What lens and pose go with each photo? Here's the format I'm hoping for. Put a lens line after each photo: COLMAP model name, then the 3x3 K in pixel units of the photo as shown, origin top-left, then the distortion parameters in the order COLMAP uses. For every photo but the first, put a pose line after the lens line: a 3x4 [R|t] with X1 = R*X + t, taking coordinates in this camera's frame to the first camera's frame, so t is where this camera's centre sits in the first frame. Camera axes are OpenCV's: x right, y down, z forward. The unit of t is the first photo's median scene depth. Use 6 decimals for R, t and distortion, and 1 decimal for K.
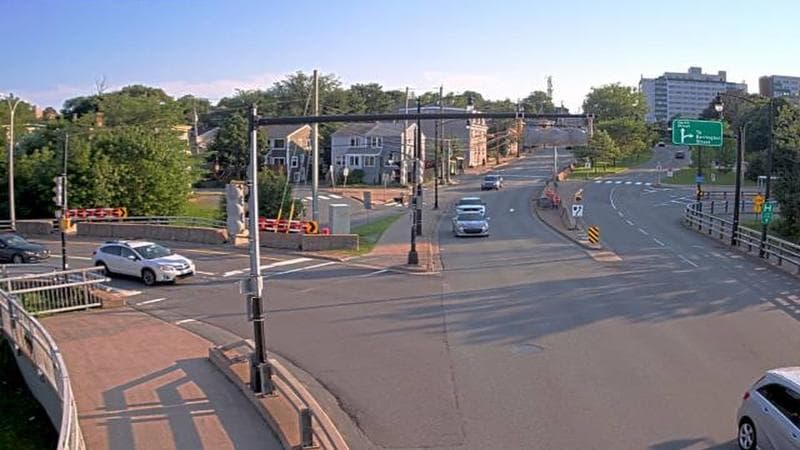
lens RADIAL K [[642.5, 0, 400.0], [0, 642.5, 225.0], [0, 0, 1]] dist [0.000532, -0.003434]
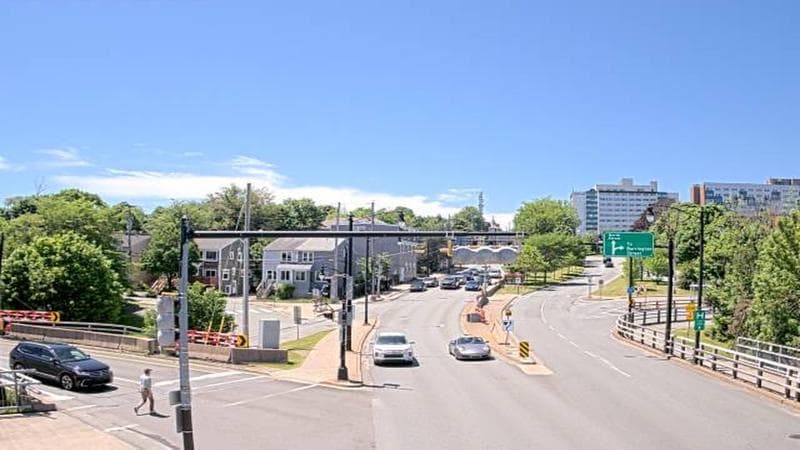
lens RADIAL K [[642.5, 0, 400.0], [0, 642.5, 225.0], [0, 0, 1]] dist [0.000532, -0.003434]
pose [[0.999674, 0.010441, 0.023281, 0.081664], [-0.009285, 0.998745, -0.049213, -0.127337], [-0.023766, 0.048981, 0.998517, -0.008762]]
